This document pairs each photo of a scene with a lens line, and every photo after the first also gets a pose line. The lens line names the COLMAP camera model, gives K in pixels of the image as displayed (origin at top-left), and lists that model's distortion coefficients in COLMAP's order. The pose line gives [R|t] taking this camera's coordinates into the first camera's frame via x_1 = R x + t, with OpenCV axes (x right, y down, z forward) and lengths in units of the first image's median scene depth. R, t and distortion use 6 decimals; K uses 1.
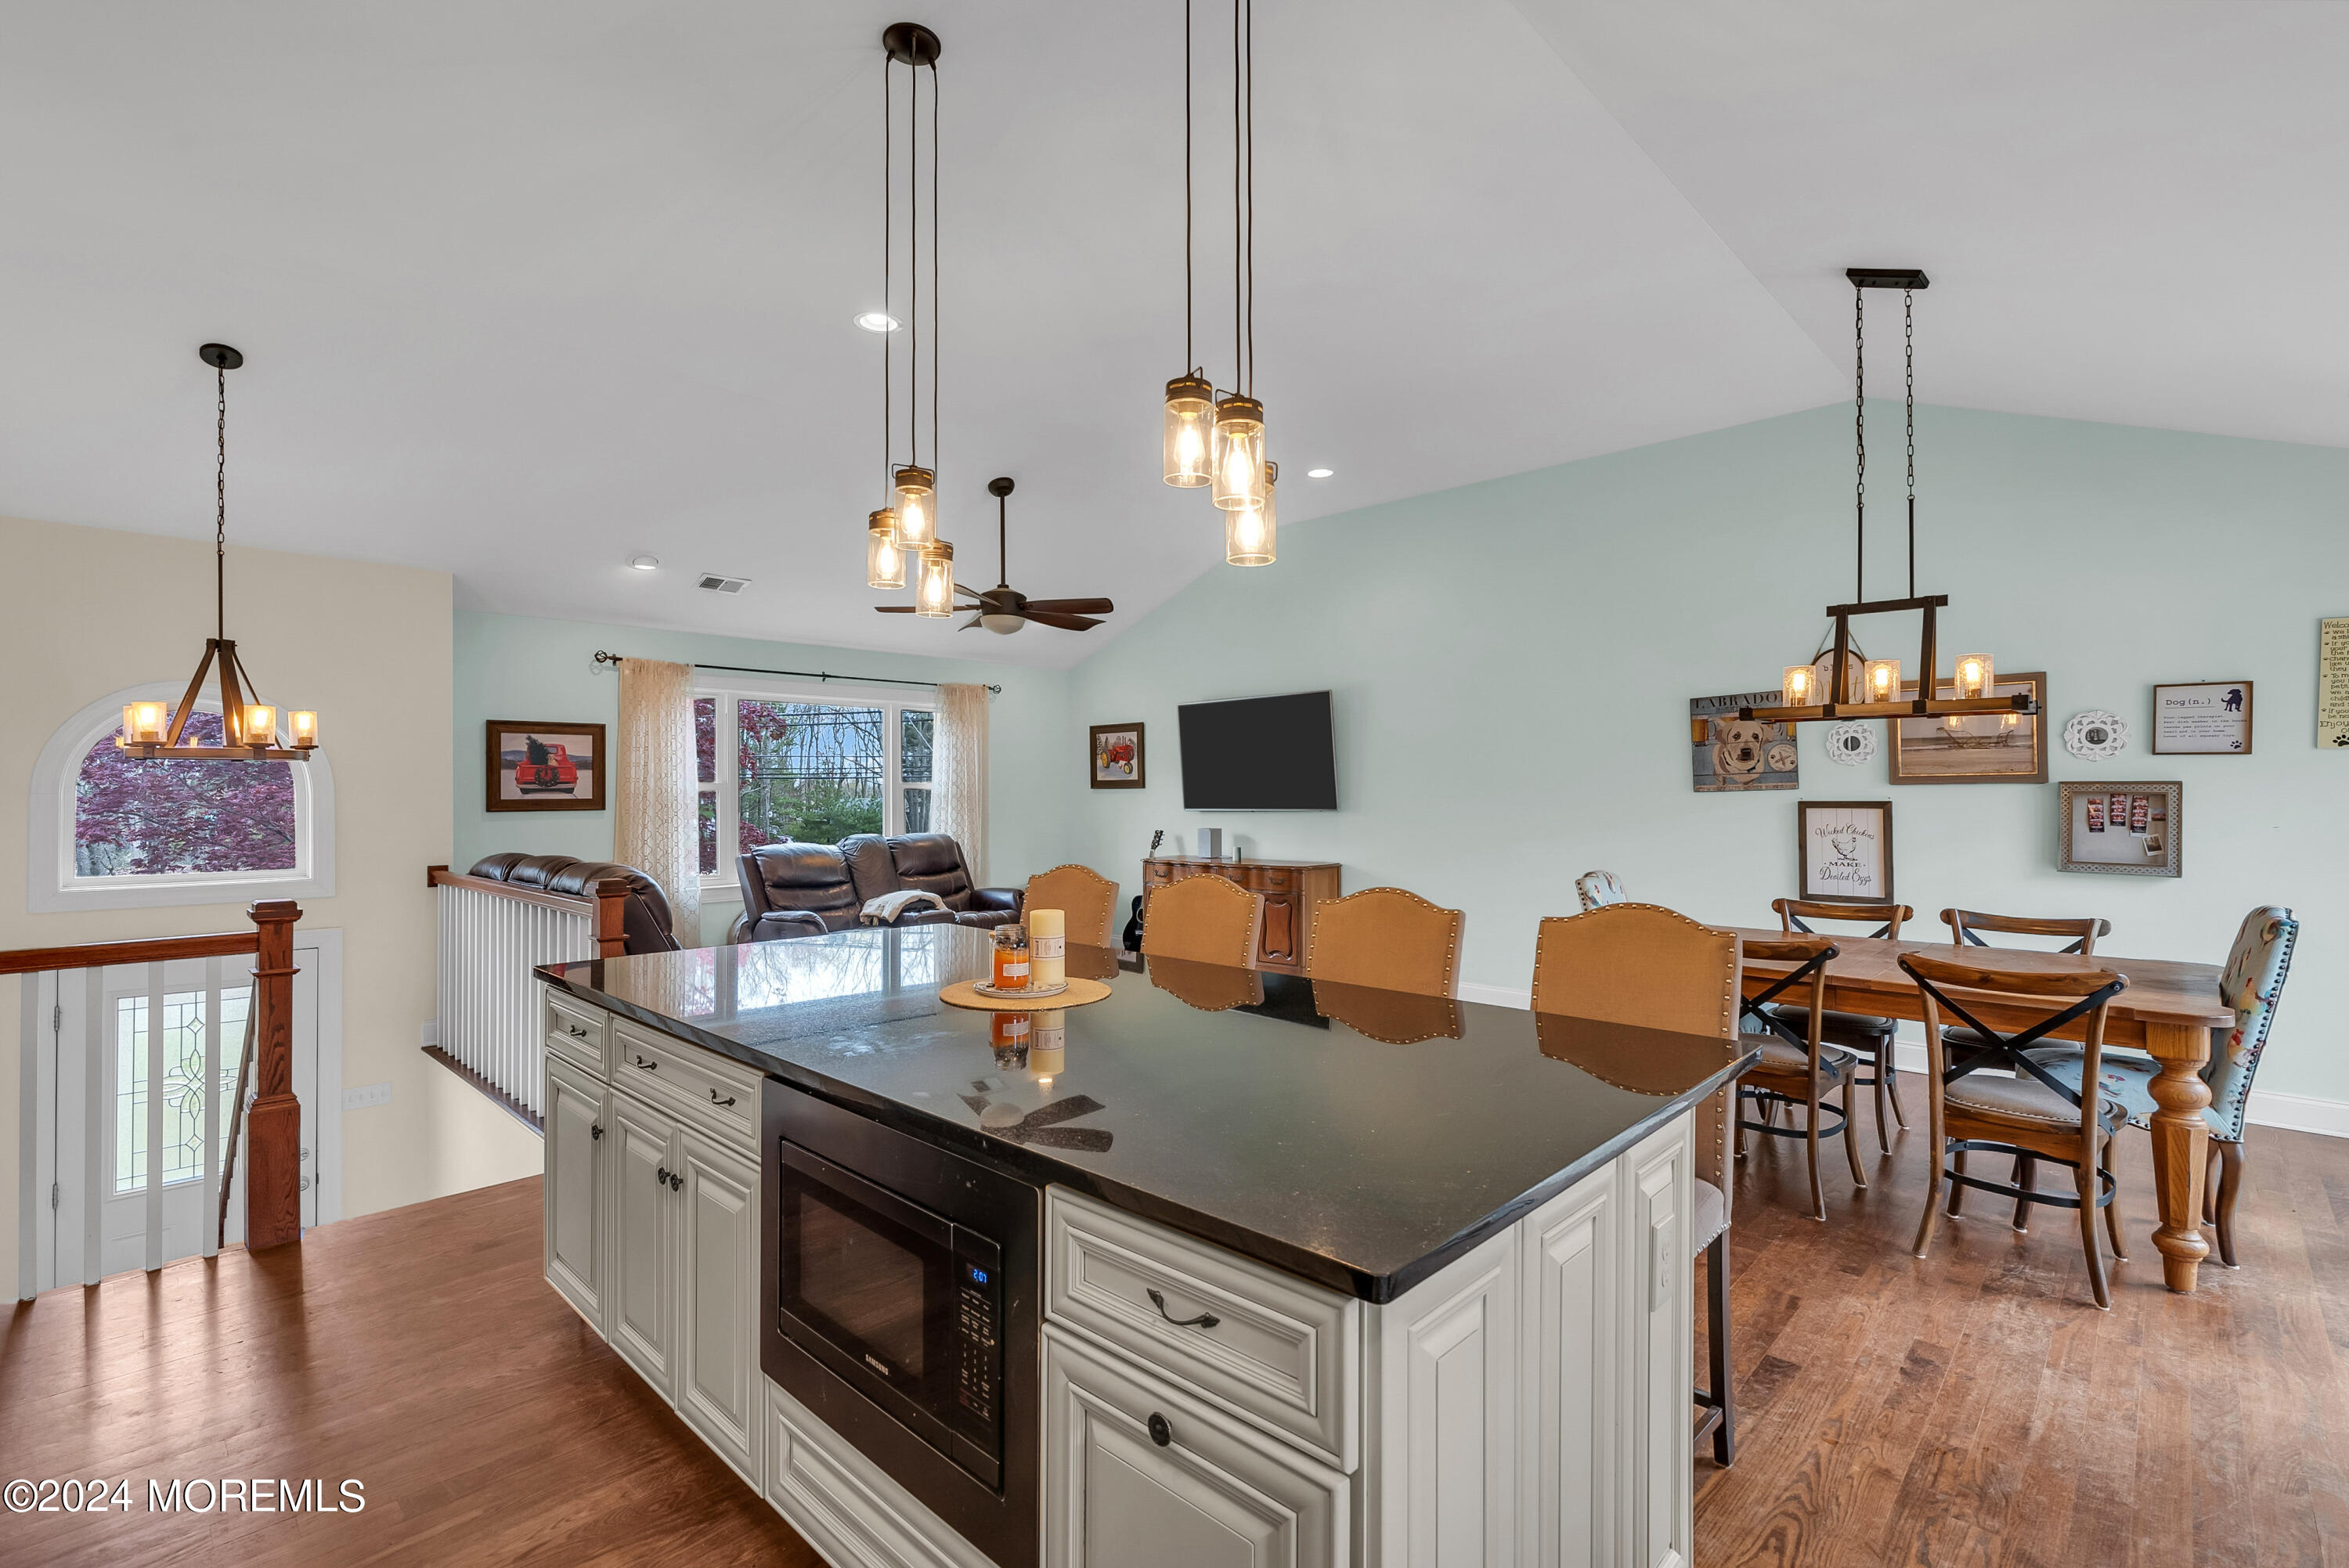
lens RADIAL K [[1055.5, 0, 1168.7], [0, 1055.5, 783.8], [0, 0, 1]] dist [-0.007506, 0.001475]
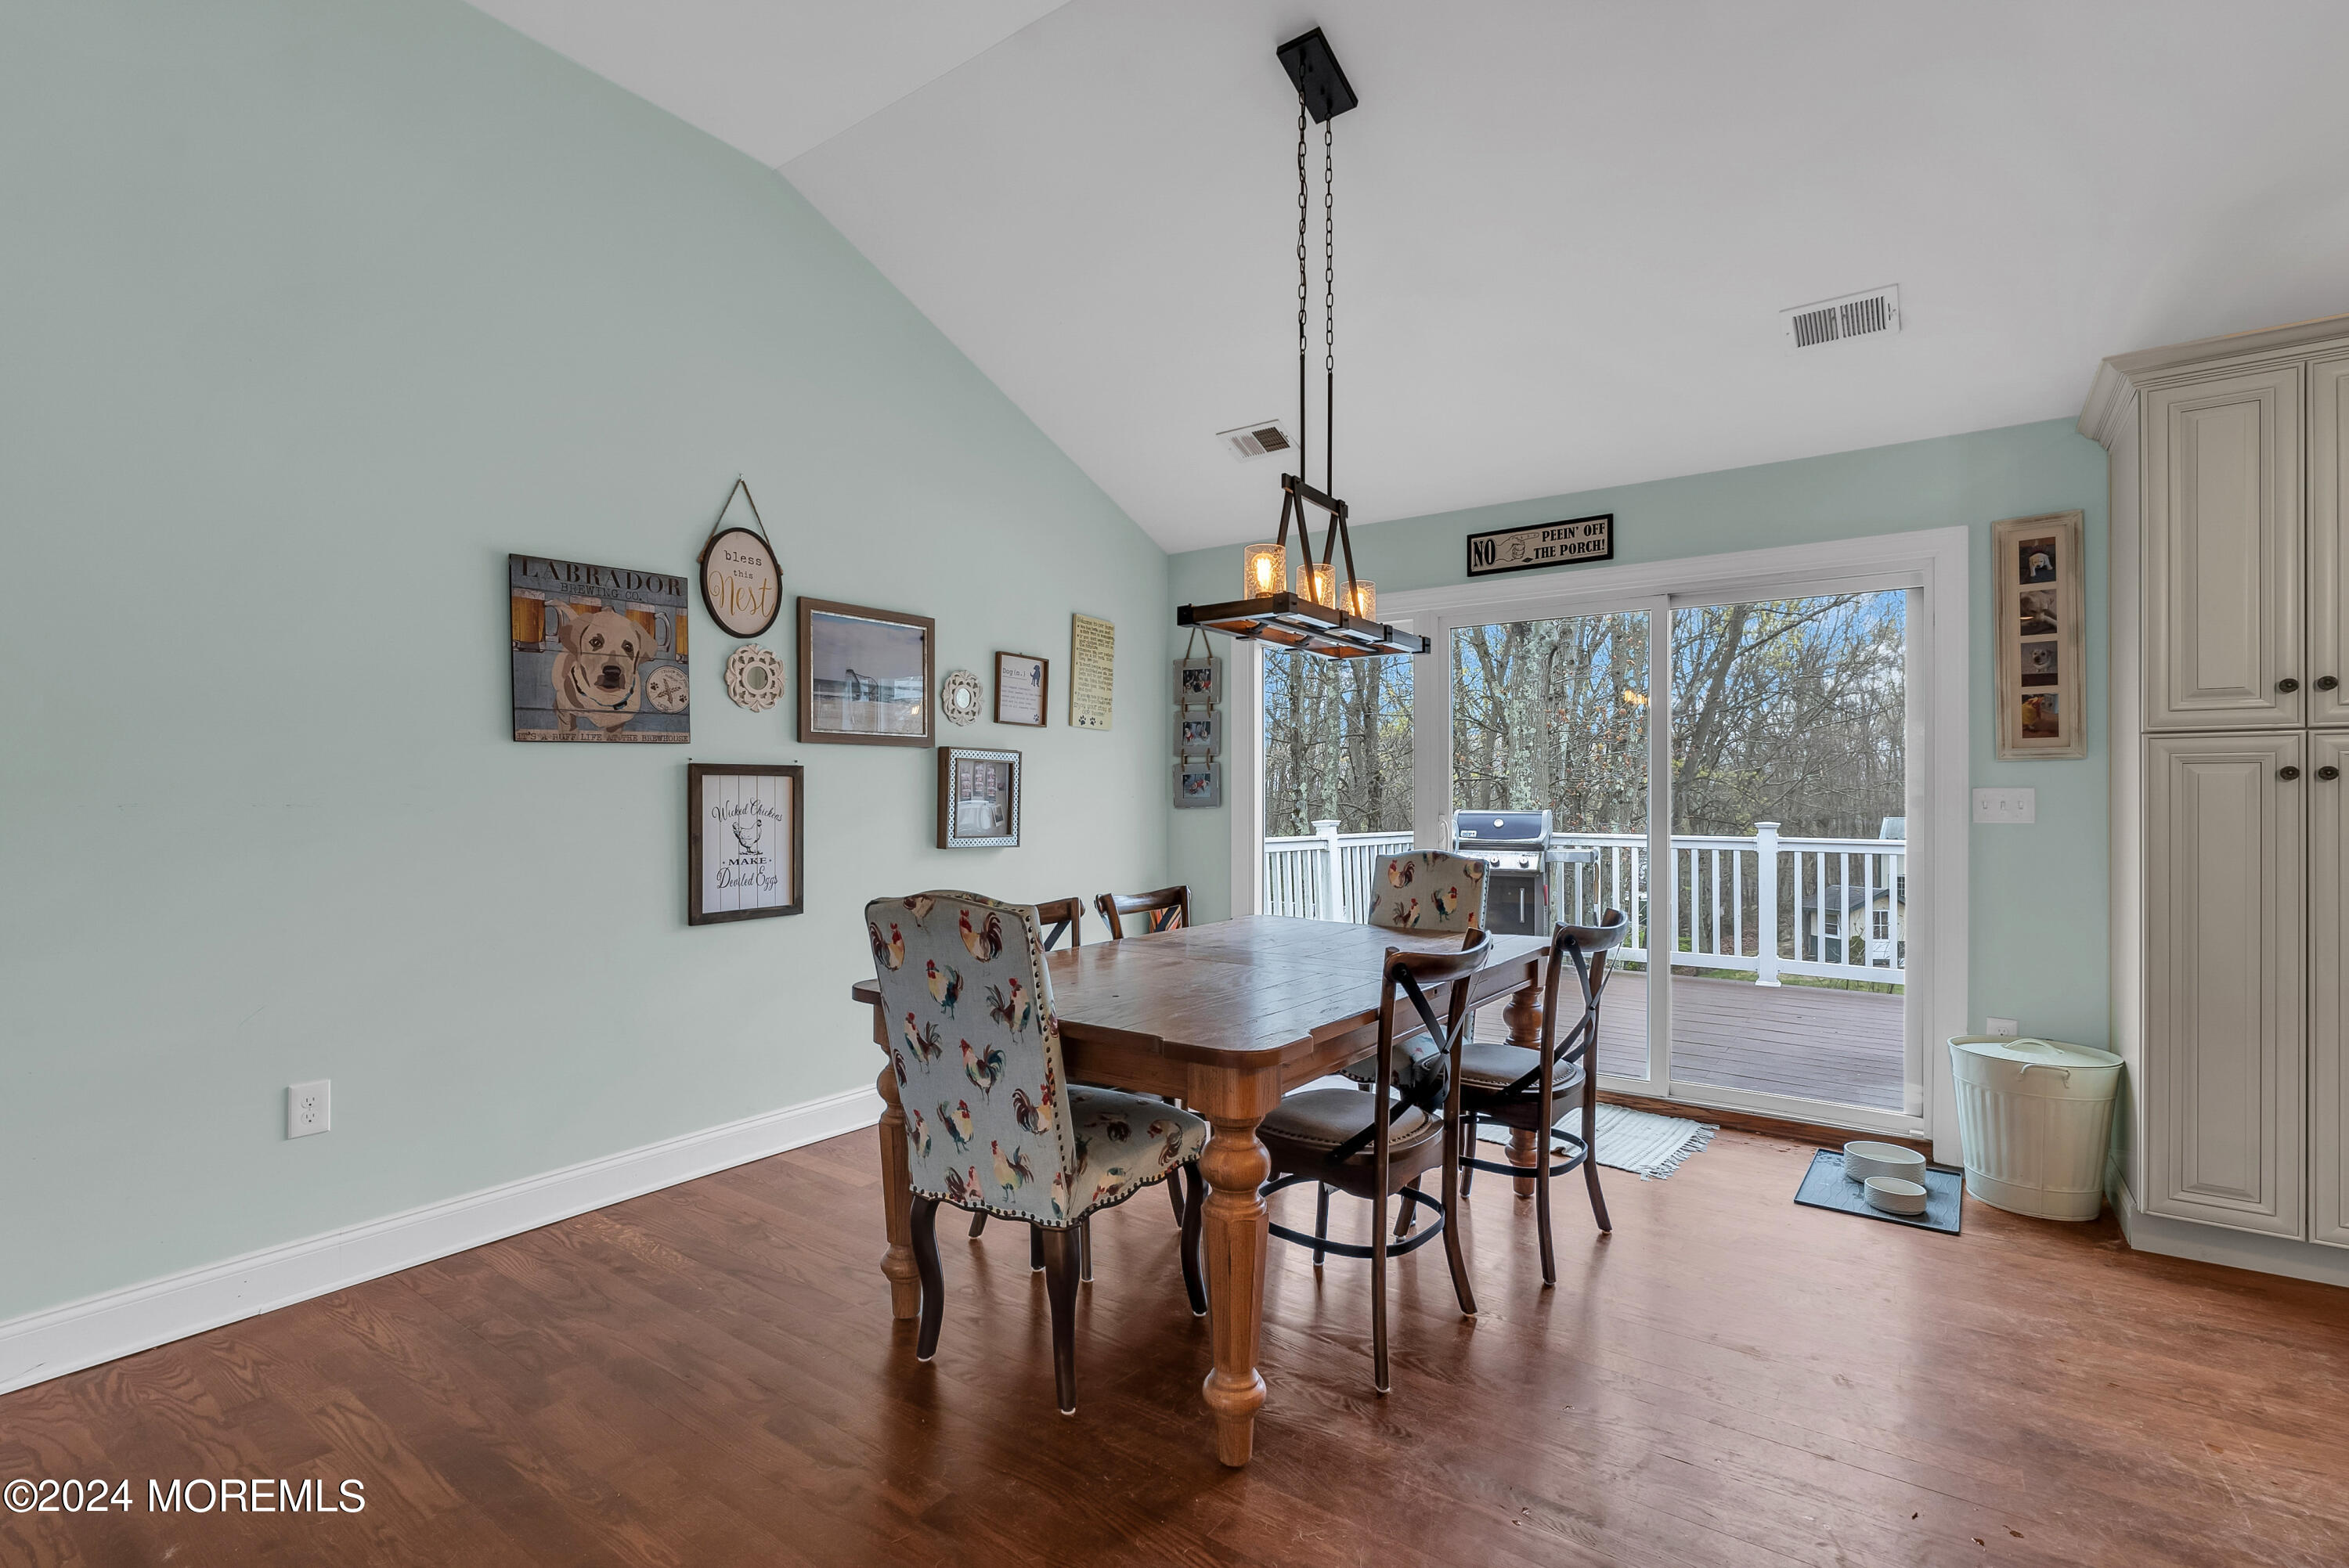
lens RADIAL K [[1062.8, 0, 1166.6], [0, 1062.8, 799.6], [0, 0, 1]] dist [-0.012980, 0.005357]
pose [[-0.158995, 0.000631, 0.987279, -0.046071], [-0.005348, 0.999985, -0.001500, 0.034526], [-0.987265, -0.005519, -0.158989, 0.775550]]
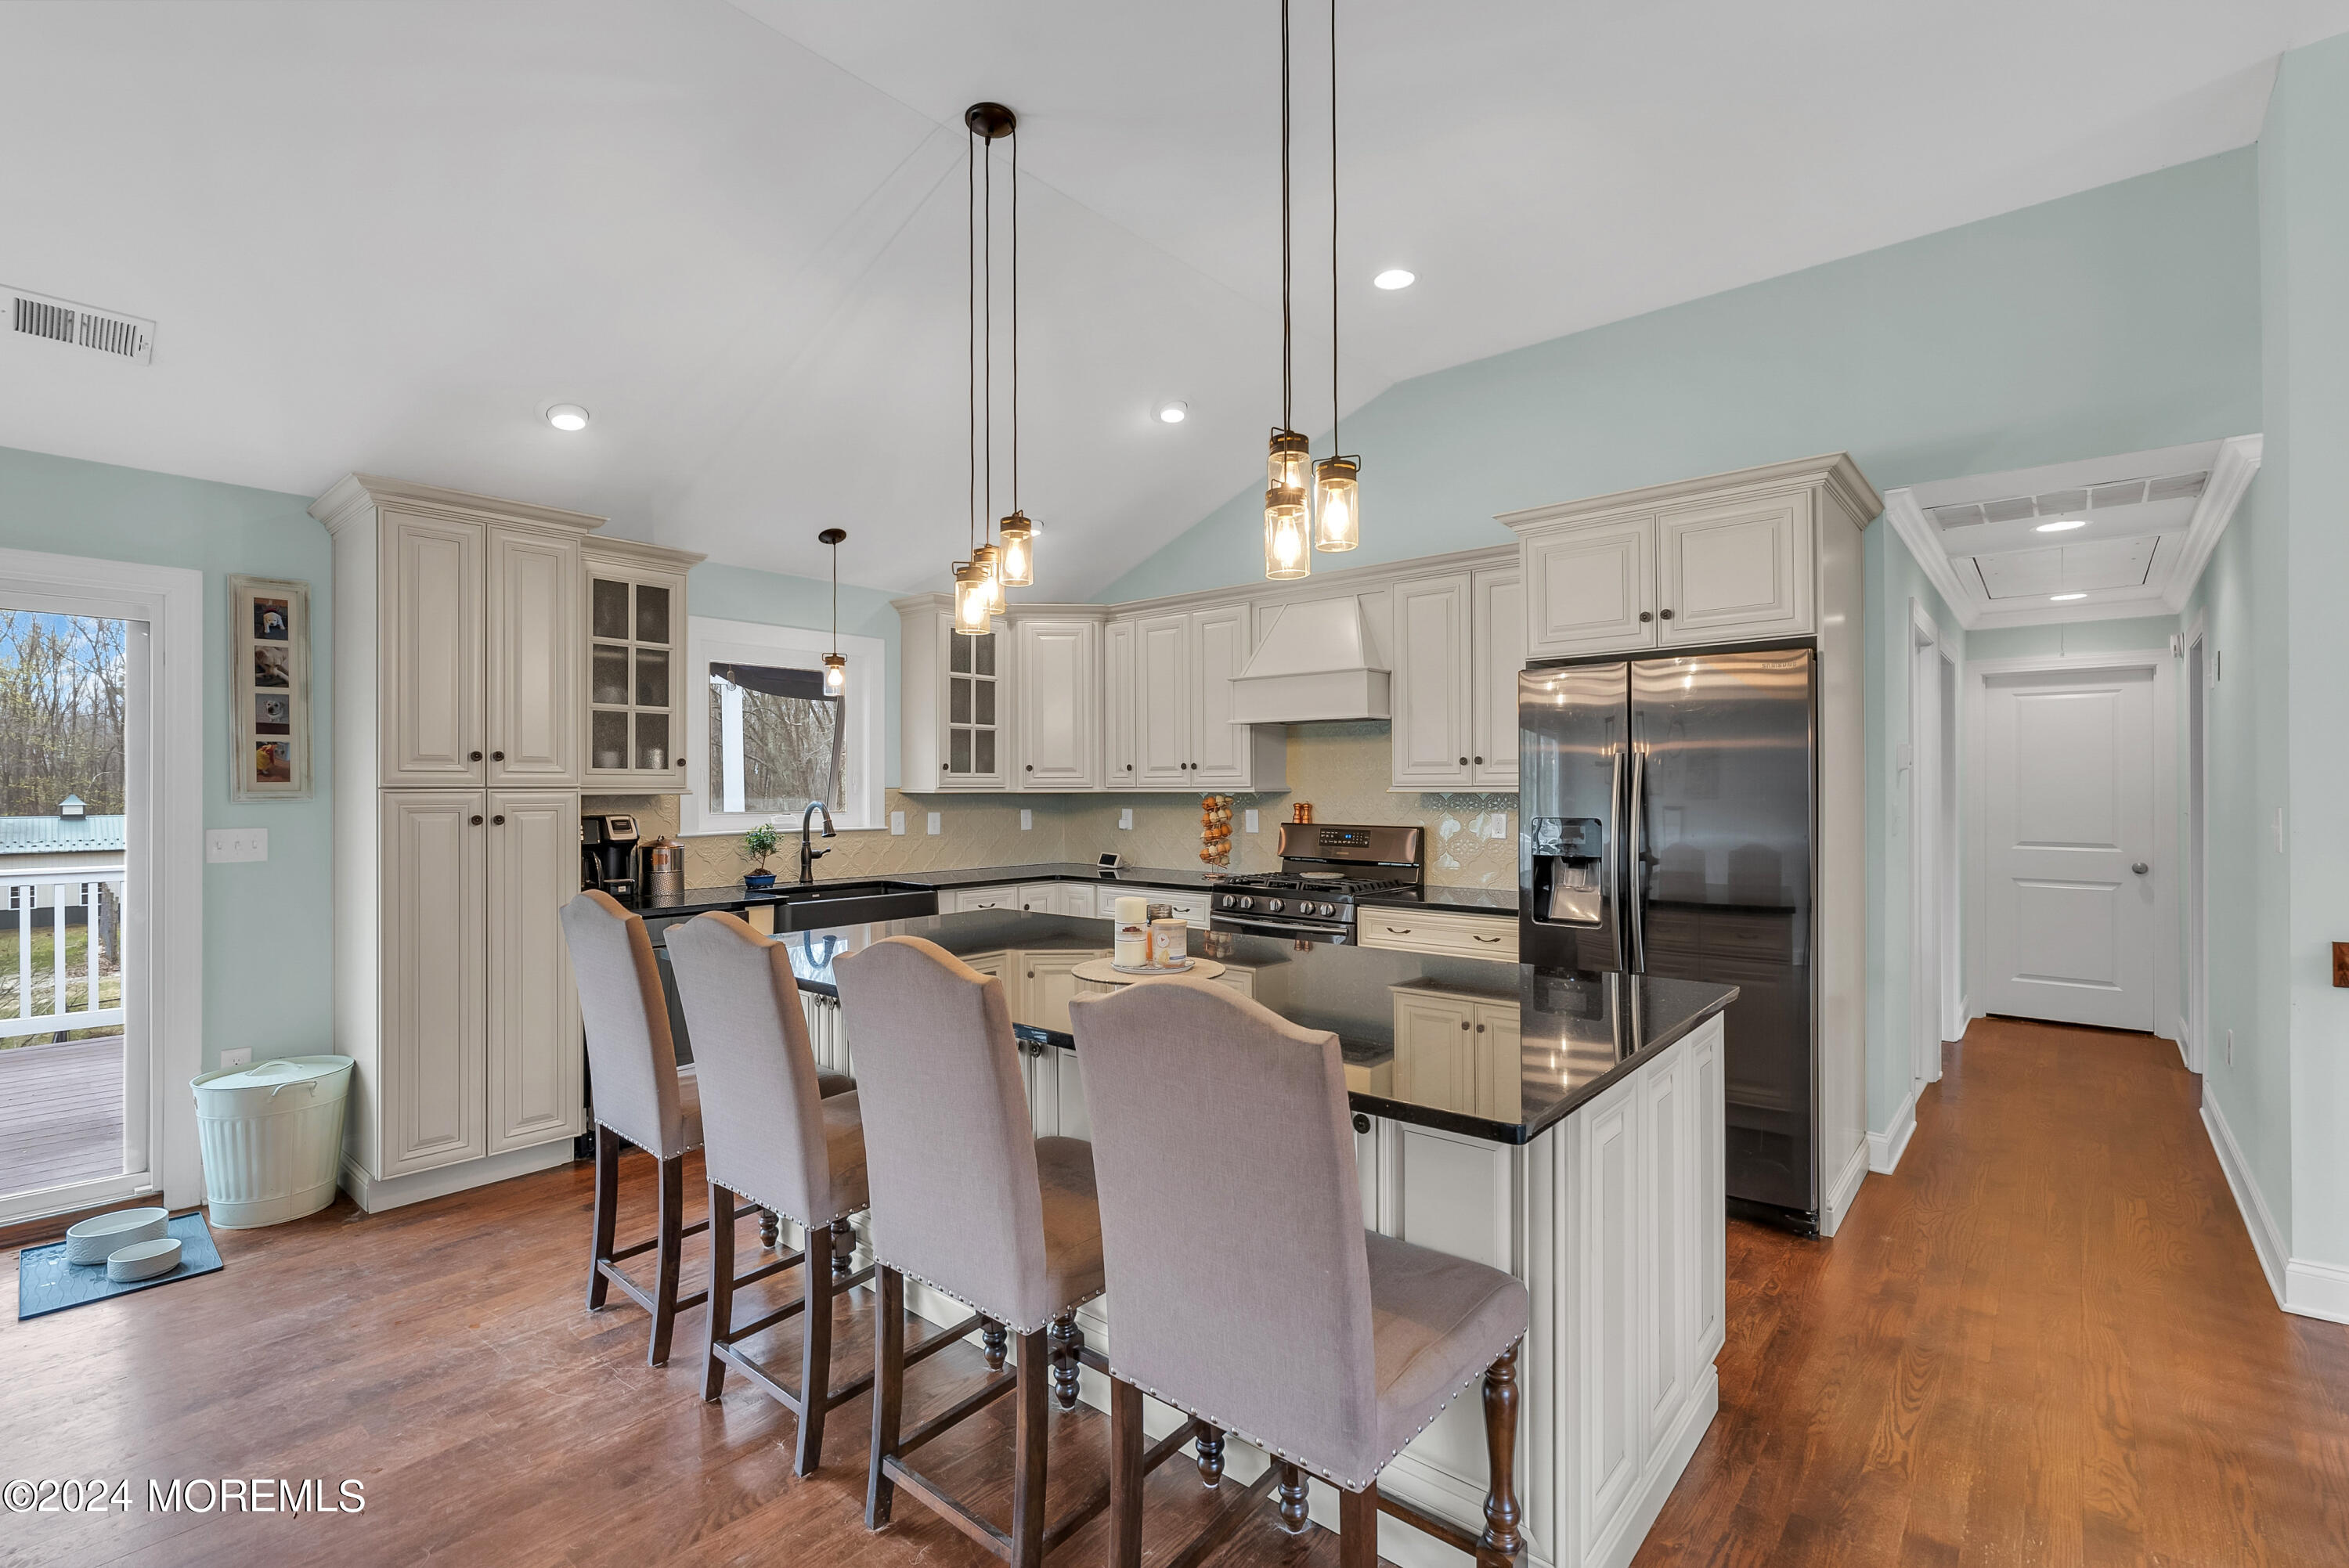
lens RADIAL K [[1055.5, 0, 1168.7], [0, 1055.5, 783.8], [0, 0, 1]] dist [-0.007506, 0.001475]
pose [[-0.997305, 0.004594, -0.073222, -0.037508], [0.005388, 0.999929, -0.010652, 0.006769], [0.073168, -0.011018, -0.997259, 0.879342]]
